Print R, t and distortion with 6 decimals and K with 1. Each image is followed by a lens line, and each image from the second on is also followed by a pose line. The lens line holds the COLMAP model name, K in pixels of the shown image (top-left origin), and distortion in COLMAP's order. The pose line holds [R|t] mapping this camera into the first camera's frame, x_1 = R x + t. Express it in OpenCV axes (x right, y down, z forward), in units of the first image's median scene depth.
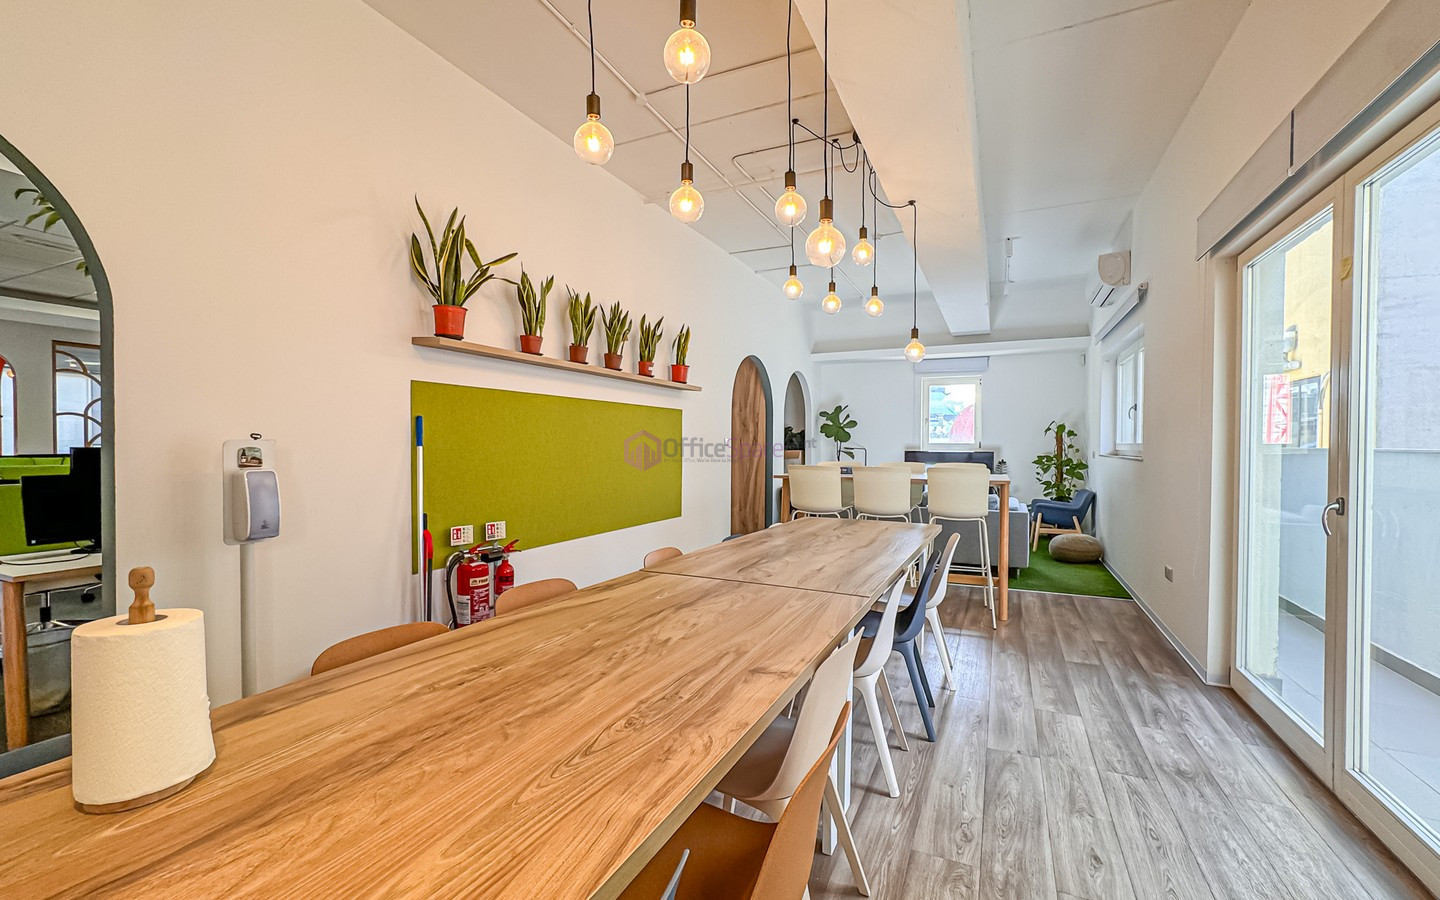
lens RADIAL K [[583.8, 0, 734.3], [0, 583.8, 450.7], [0, 0, 1]] dist [-0.028186, 0.010837]
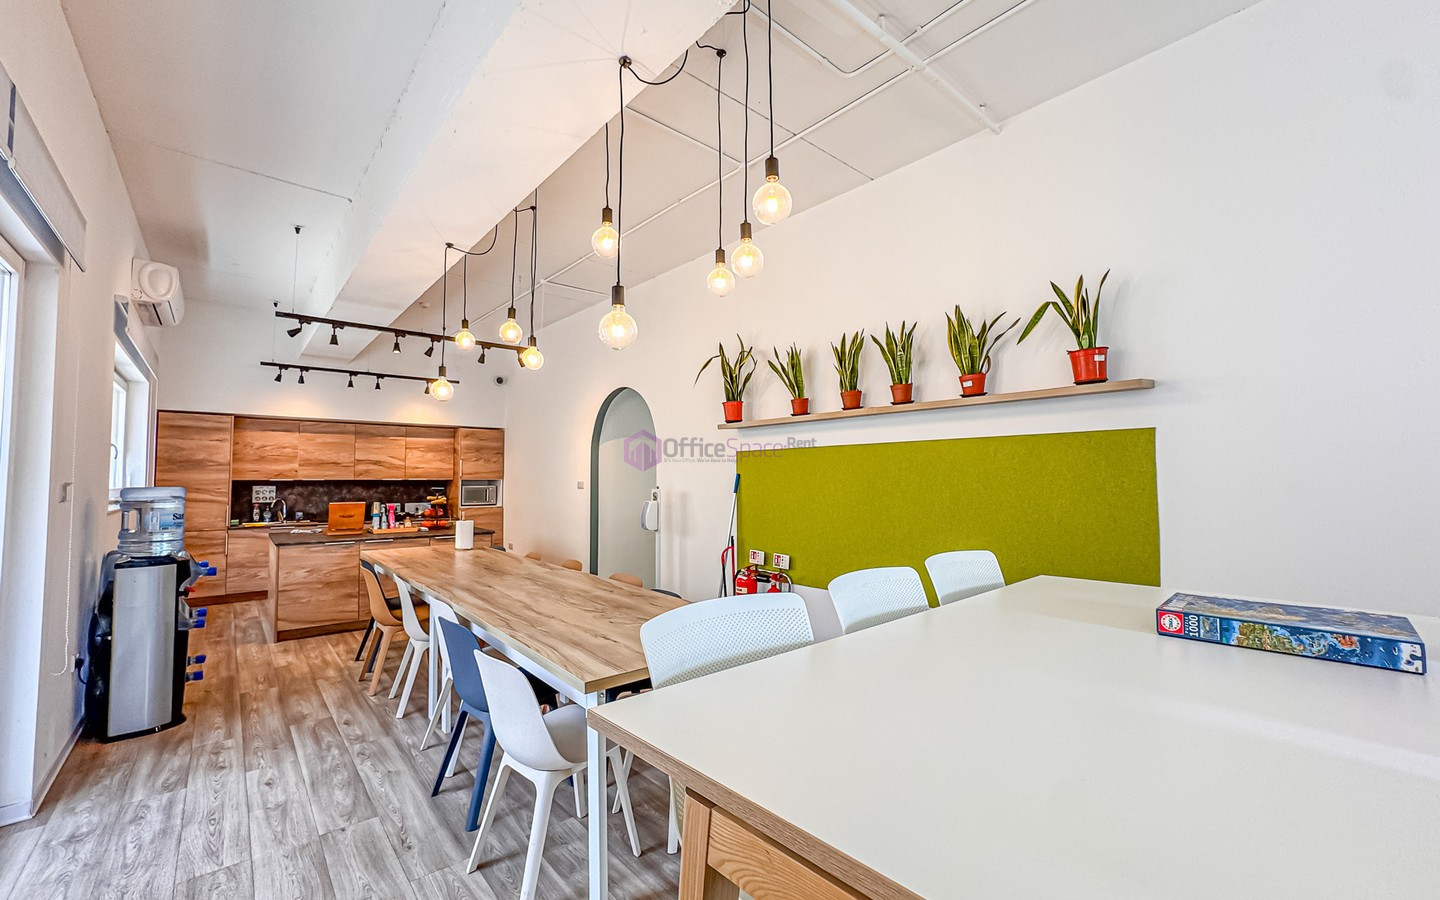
lens RADIAL K [[583.8, 0, 718.6], [0, 583.8, 455.8], [0, 0, 1]] dist [-0.028186, 0.010837]
pose [[-0.414528, -0.041610, -0.909085, 0.802815], [-0.009720, 0.999100, -0.041298, -0.036759], [0.909985, -0.008283, -0.414559, 1.402913]]
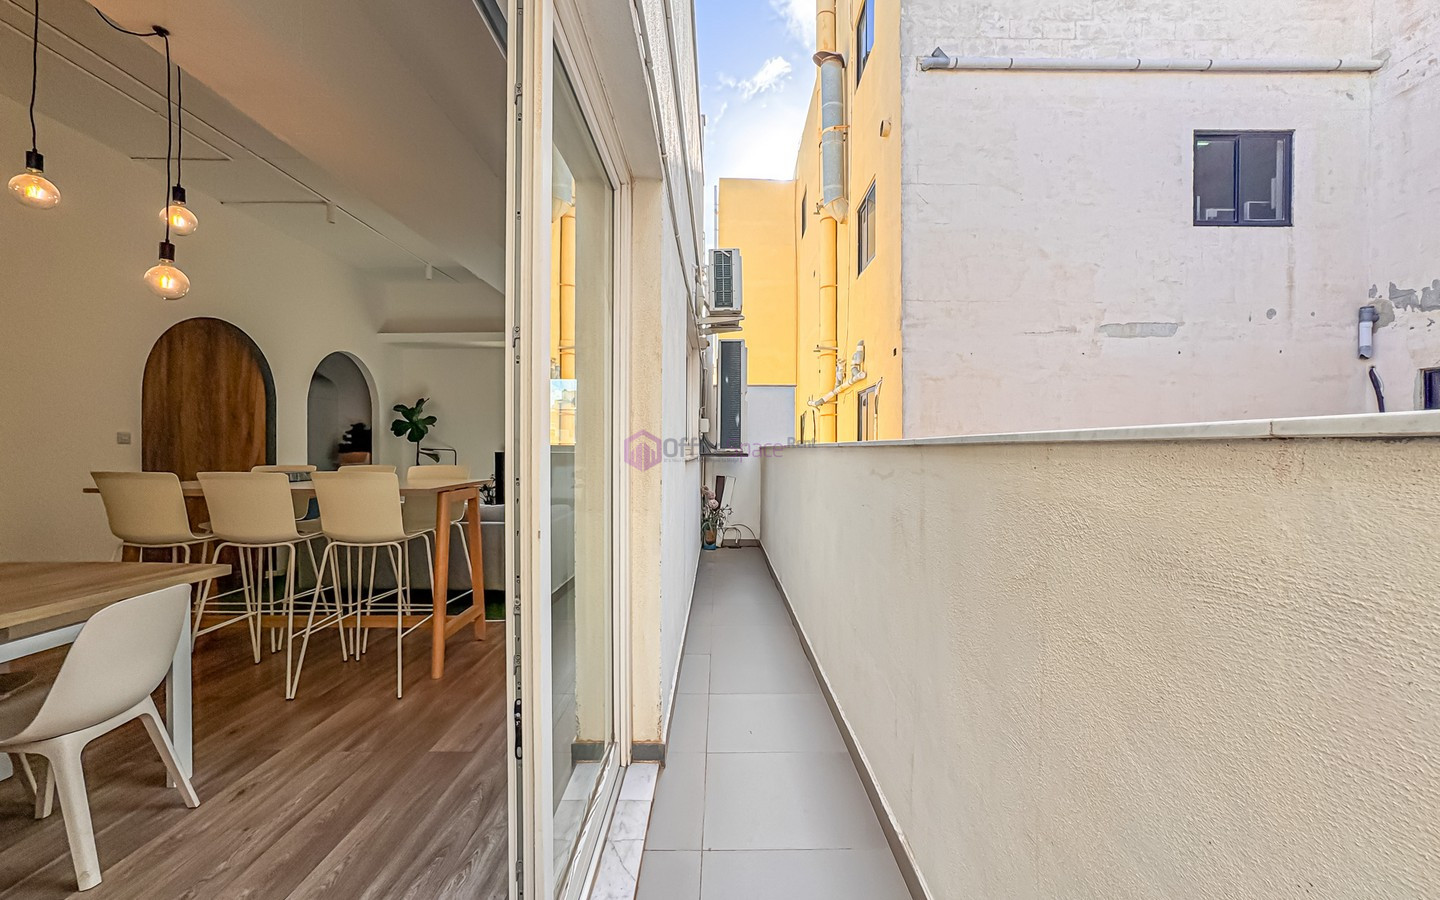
lens RADIAL K [[583.8, 0, 707.7], [0, 583.8, 448.8], [0, 0, 1]] dist [-0.028186, 0.010837]
pose [[0.906302, -0.000962, 0.422629, 0.557220], [0.005022, 0.999951, -0.008494, 0.011090], [-0.422600, 0.009821, 0.906263, 0.224191]]
